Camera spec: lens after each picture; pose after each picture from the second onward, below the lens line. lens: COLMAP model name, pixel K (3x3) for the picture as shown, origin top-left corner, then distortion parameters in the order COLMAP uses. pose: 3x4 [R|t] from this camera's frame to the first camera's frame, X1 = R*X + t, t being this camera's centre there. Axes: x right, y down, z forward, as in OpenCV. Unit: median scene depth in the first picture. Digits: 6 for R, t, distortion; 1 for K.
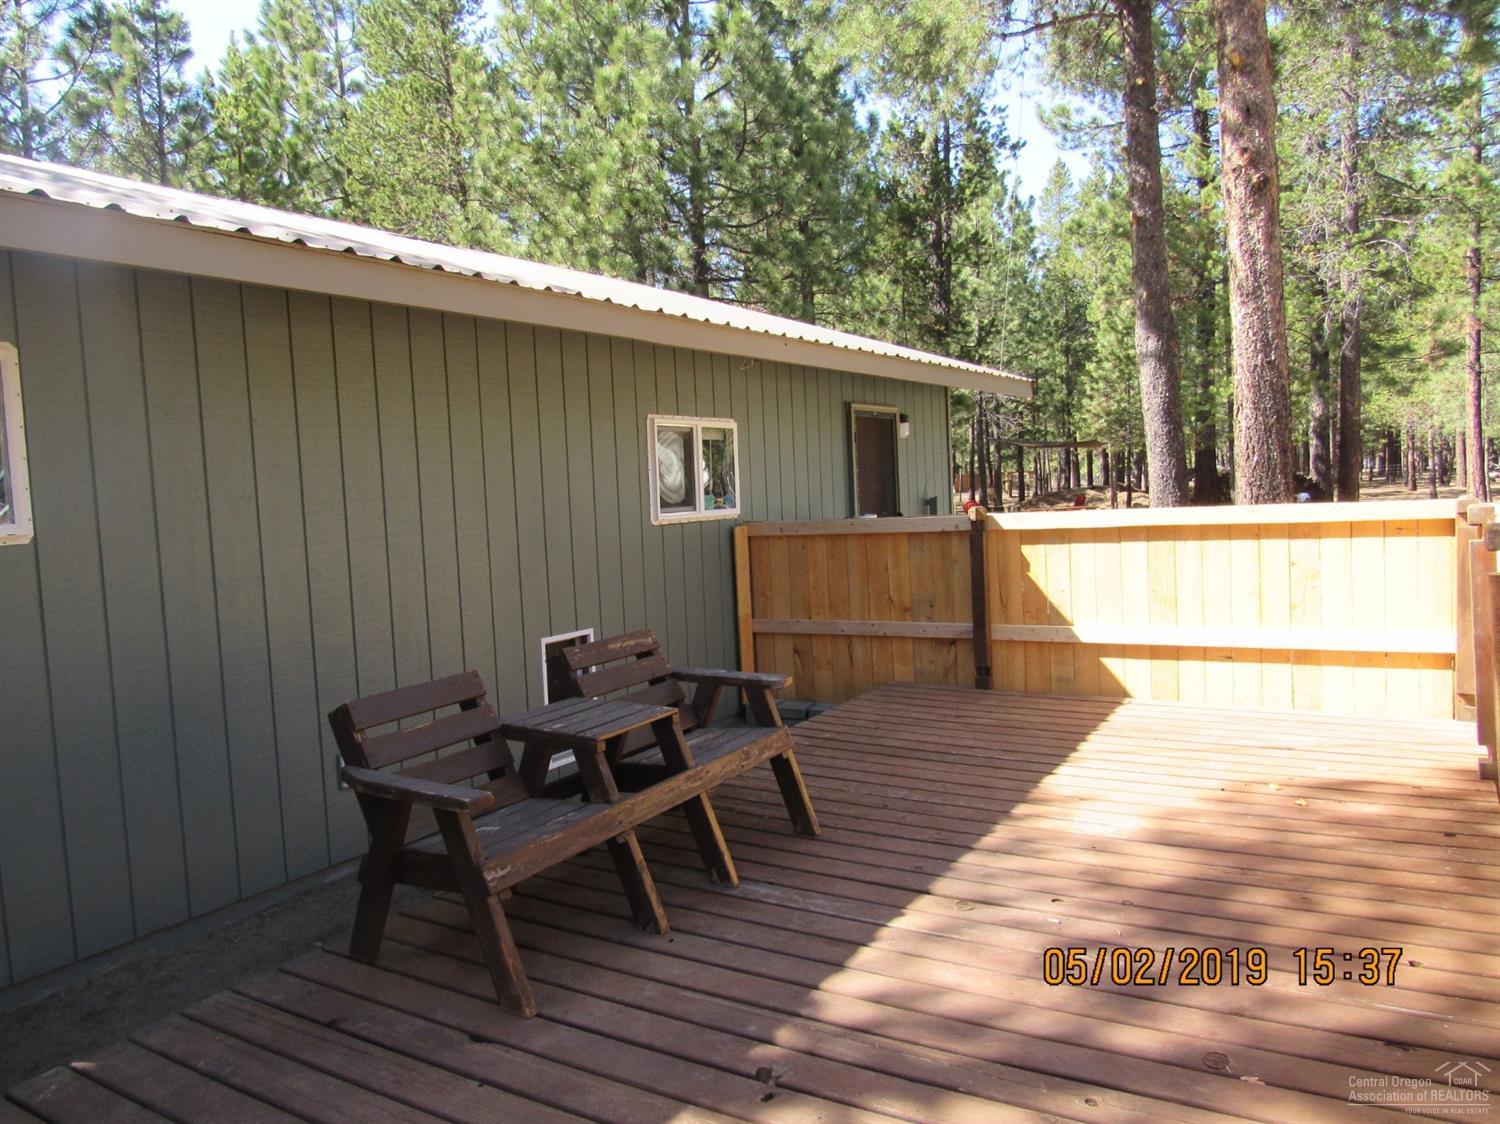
lens RADIAL K [[1073.7, 0, 750.0], [0, 1073.7, 562.0], [0, 0, 1]] dist [-0.030921, 0.001046]
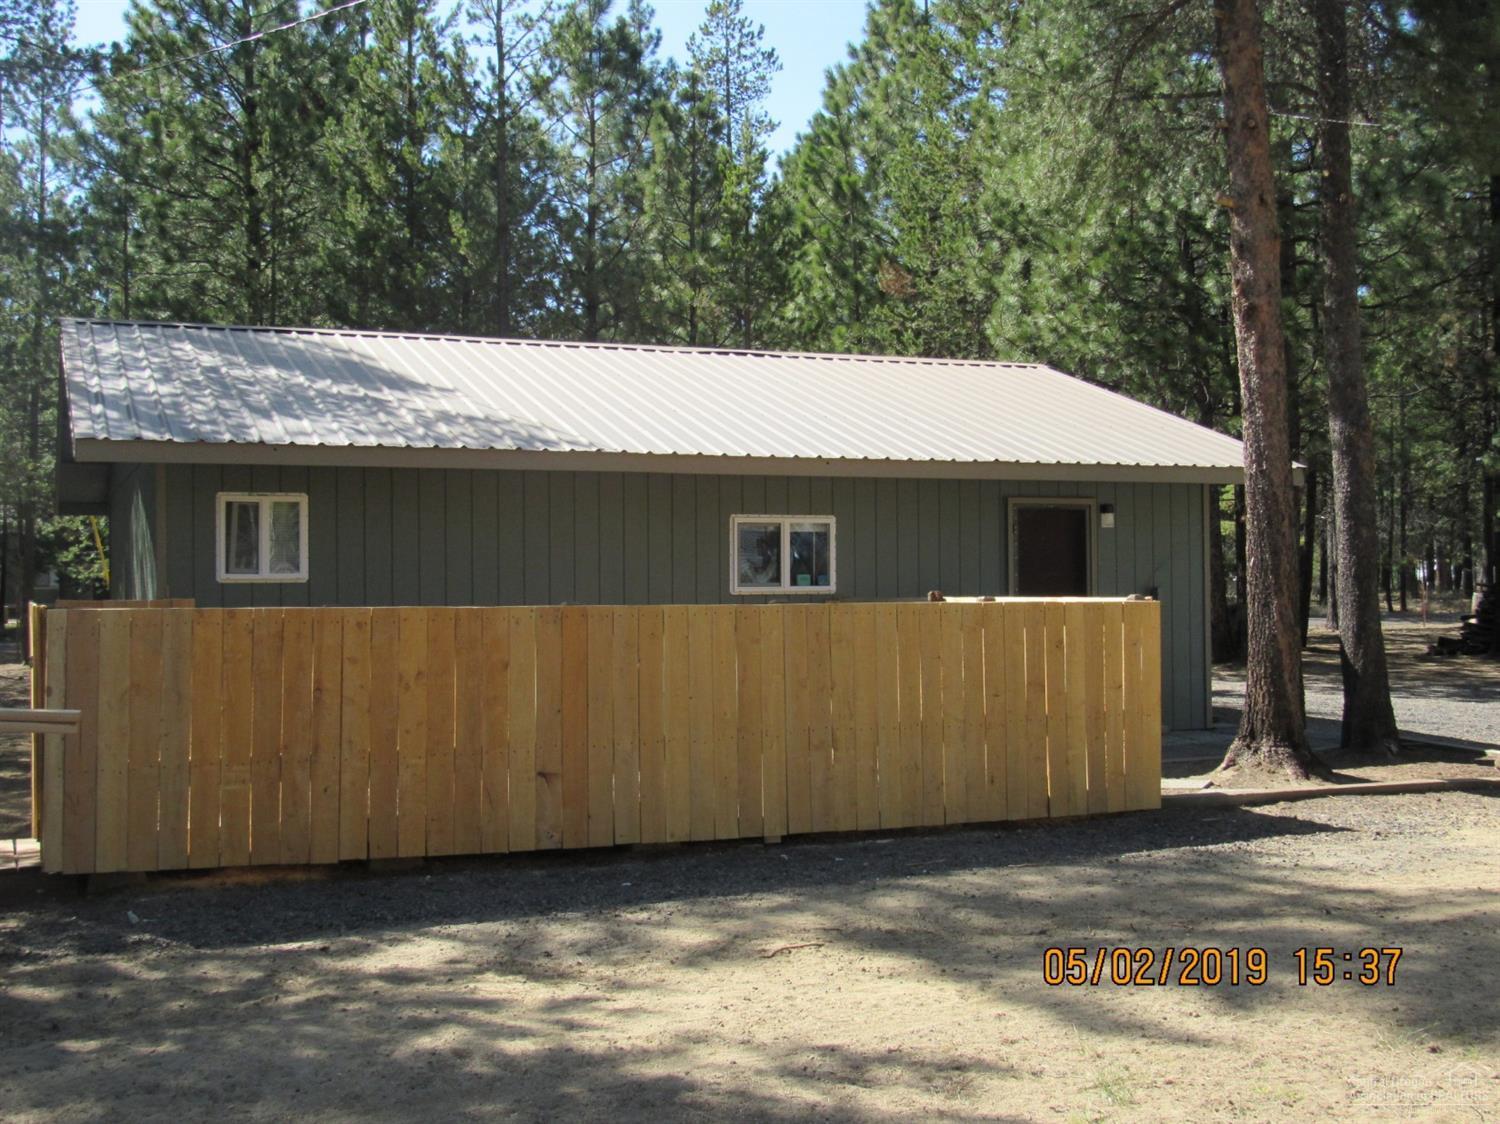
lens RADIAL K [[1728.0, 0, 750.0], [0, 1728.0, 562.0], [0, 0, 1]] dist [-0.027997, -0.035476]
pose [[0.819170, 0.033361, -0.572580, 1.063116], [-0.071438, 0.996468, -0.044144, 0.018878], [0.569085, 0.077065, 0.818659, -0.722188]]
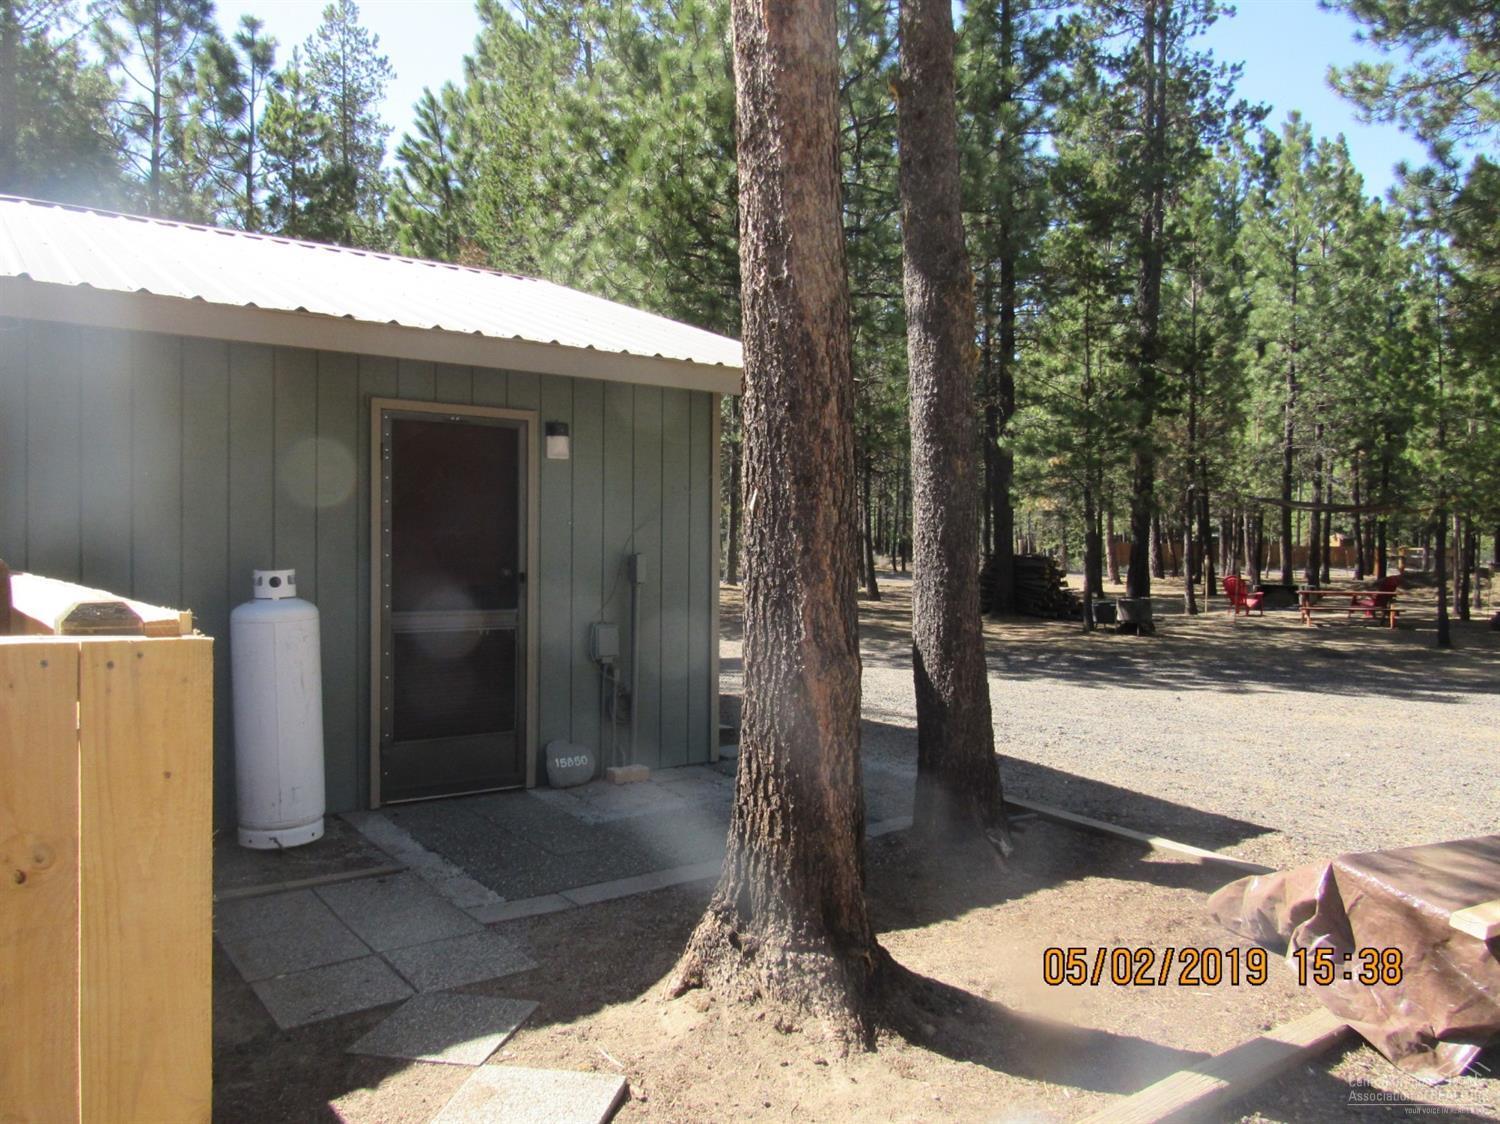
lens RADIAL K [[1073.7, 0, 750.0], [0, 1073.7, 562.0], [0, 0, 1]] dist [-0.030921, 0.001046]
pose [[0.928329, 0.059342, -0.366992, 0.648131], [-0.077733, 0.996341, -0.035522, -0.052112], [0.363541, 0.061504, 0.929546, 0.575156]]
